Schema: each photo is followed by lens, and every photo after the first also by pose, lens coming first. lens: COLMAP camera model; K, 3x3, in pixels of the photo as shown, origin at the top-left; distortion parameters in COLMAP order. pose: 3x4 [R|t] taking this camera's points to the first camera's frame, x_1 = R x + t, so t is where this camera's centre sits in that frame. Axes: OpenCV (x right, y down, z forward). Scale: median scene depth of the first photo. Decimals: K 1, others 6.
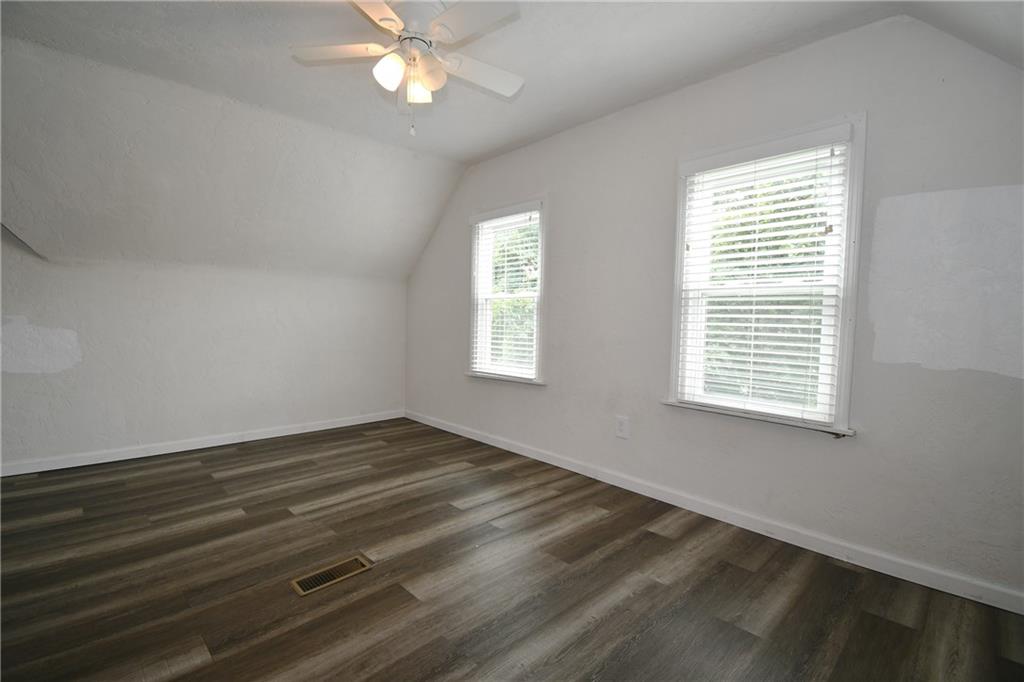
lens RADIAL K [[457.2, 0, 507.6], [0, 457.2, 341.2], [0, 0, 1]] dist [0.007456, -0.013076]
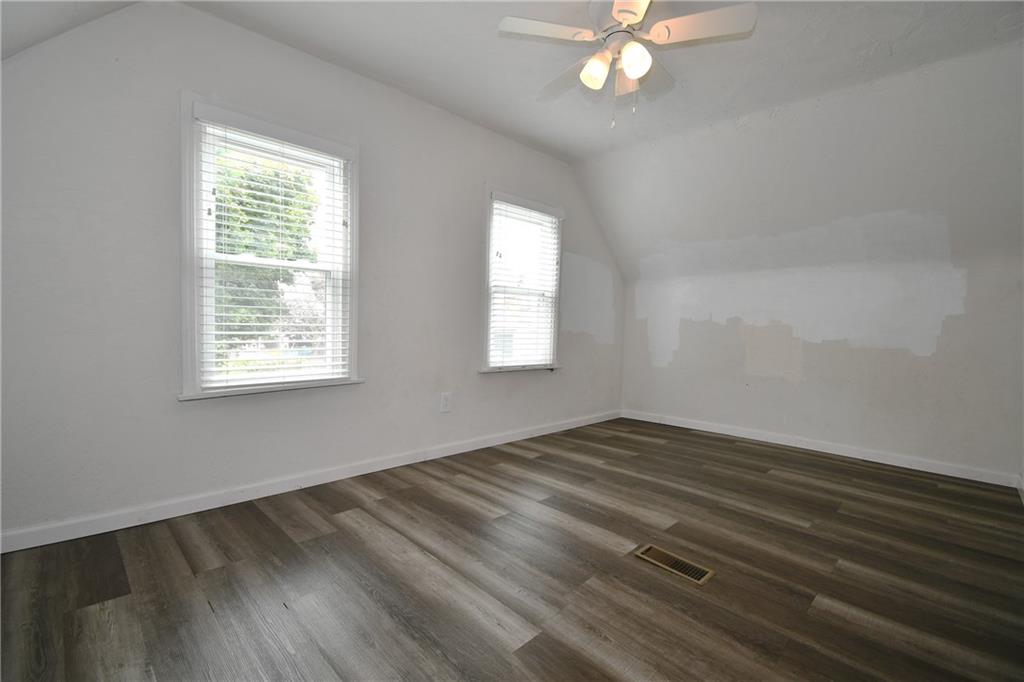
lens RADIAL K [[457.2, 0, 508.5], [0, 457.2, 341.5], [0, 0, 1]] dist [0.007456, -0.013076]
pose [[-0.010784, -0.069244, 0.997541, -0.949126], [0.013707, 0.997495, 0.069389, -0.039014], [-0.999848, 0.014421, -0.009808, 0.956677]]
